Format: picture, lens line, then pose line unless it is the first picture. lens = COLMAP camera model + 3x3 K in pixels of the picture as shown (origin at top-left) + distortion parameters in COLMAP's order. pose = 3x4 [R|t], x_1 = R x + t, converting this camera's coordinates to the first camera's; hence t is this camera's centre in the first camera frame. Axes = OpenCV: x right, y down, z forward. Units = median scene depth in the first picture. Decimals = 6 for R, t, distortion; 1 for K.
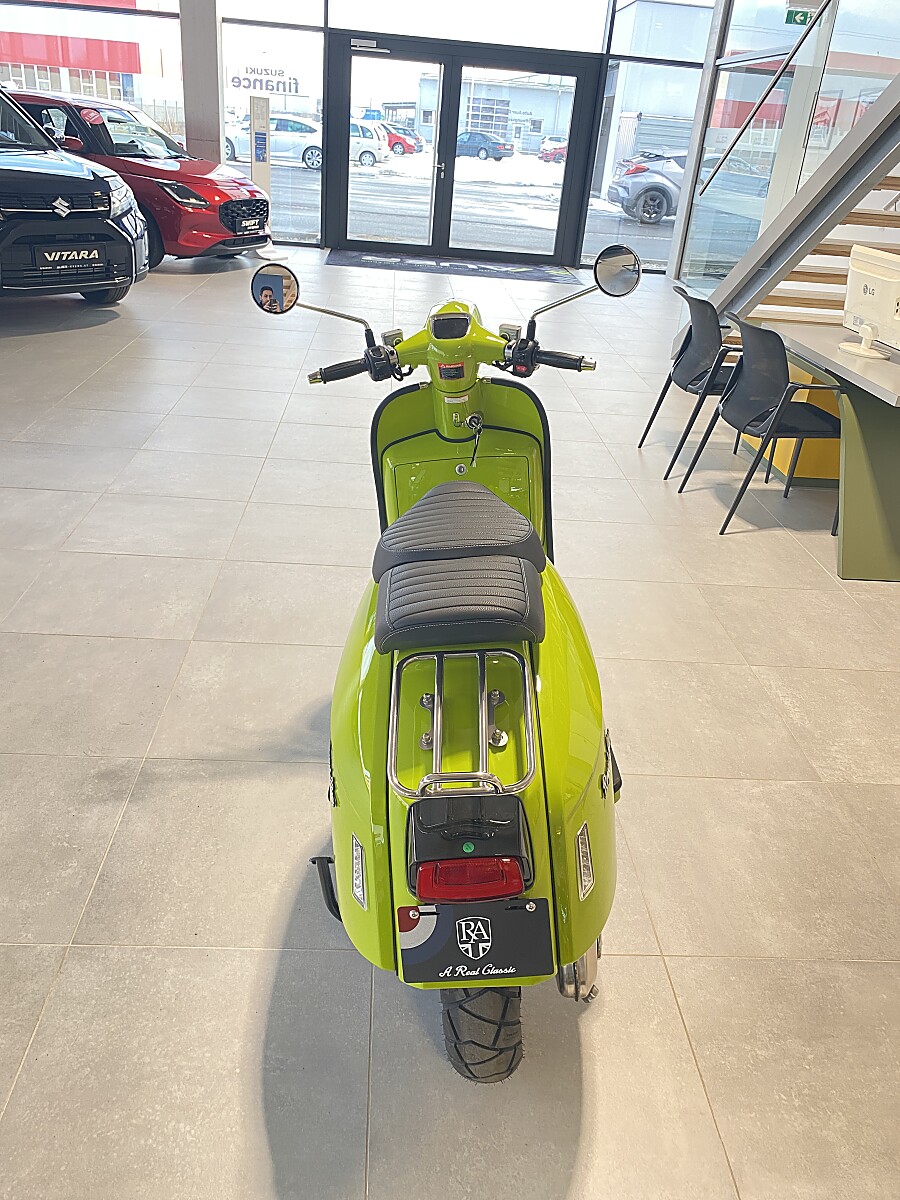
lens RADIAL K [[918.0, 0, 452.8], [0, 918.0, 598.9], [0, 0, 1]] dist [0.003549, -0.000256]
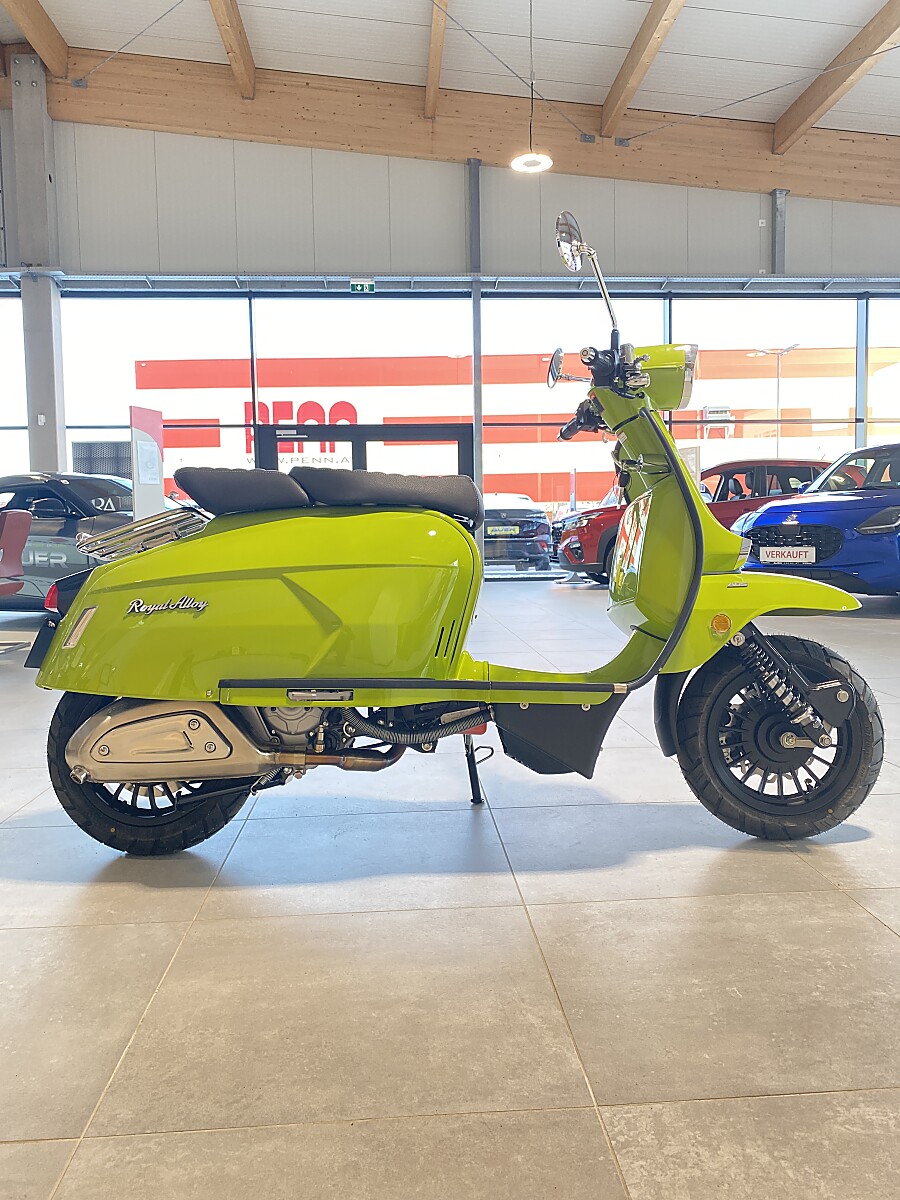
lens RADIAL K [[916.8, 0, 447.4], [0, 916.8, 603.3], [0, 0, 1]] dist [0.001030, 0.003885]
pose [[0.010670, -0.008284, -0.999909, 0.853924], [-0.437915, 0.898934, -0.012121, 0.019678], [0.898953, 0.438005, 0.005963, 0.838287]]
